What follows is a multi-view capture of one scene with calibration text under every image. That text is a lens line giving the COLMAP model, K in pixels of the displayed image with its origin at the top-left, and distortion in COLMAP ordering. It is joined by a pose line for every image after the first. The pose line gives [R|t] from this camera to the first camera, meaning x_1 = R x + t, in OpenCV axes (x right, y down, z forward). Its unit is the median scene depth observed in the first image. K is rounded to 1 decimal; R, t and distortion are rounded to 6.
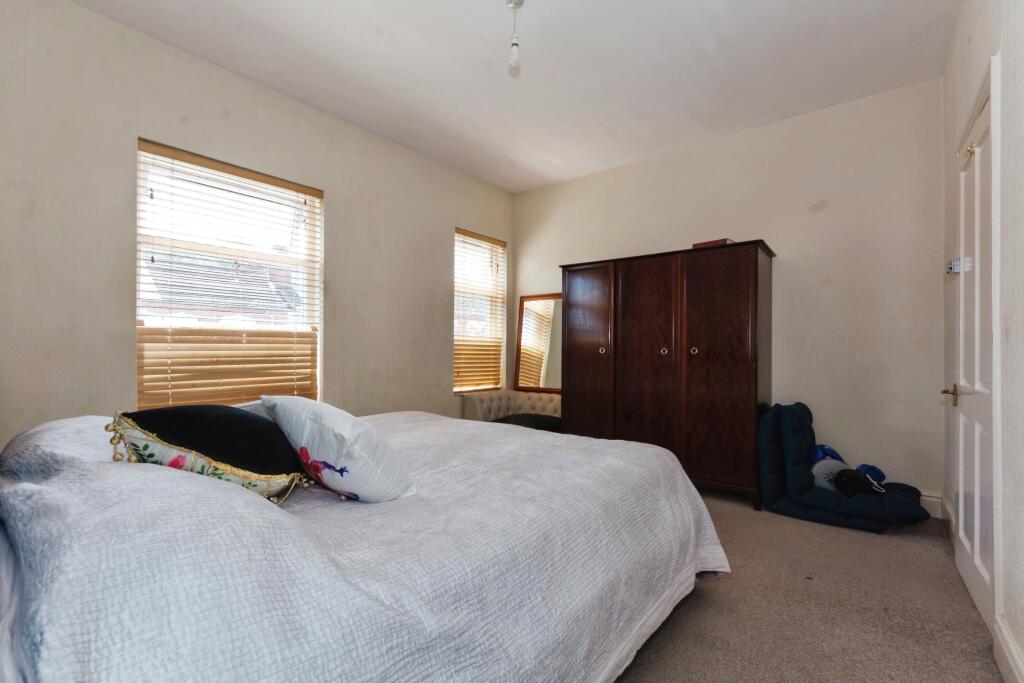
lens RADIAL K [[470.1, 0, 505.6], [0, 470.1, 351.4], [0, 0, 1]] dist [0.002596, -0.000438]
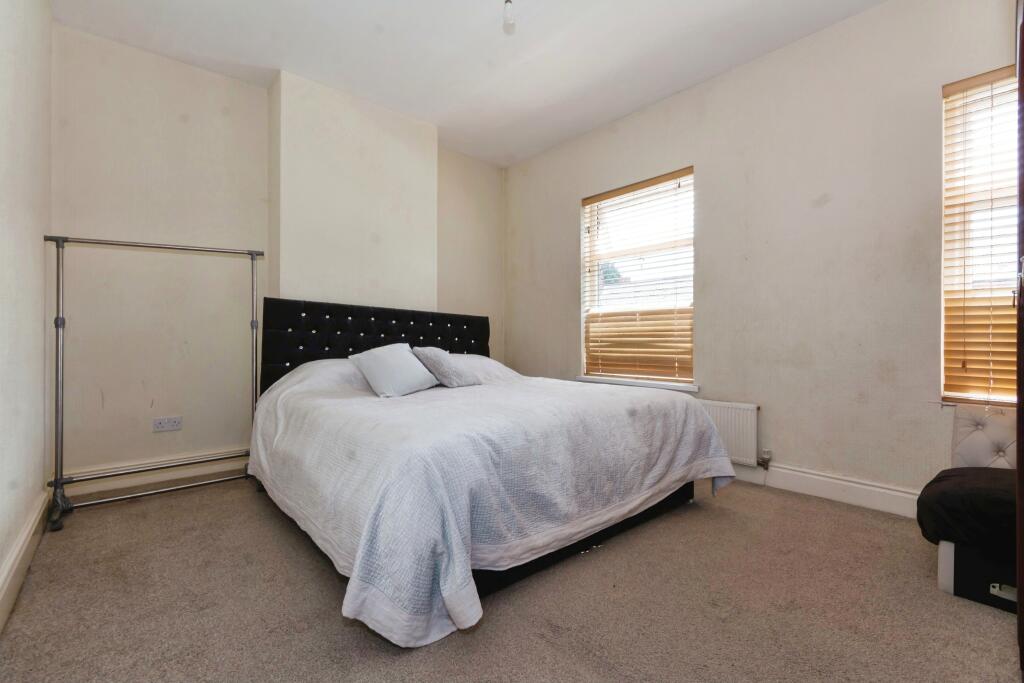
lens RADIAL K [[470.1, 0, 505.1], [0, 470.1, 332.2], [0, 0, 1]] dist [0.002596, -0.000438]
pose [[-0.215342, 0.012670, -0.976456, 0.762258], [0.023204, 0.999700, 0.007855, -0.005602], [0.976263, -0.020966, -0.215572, 0.922006]]
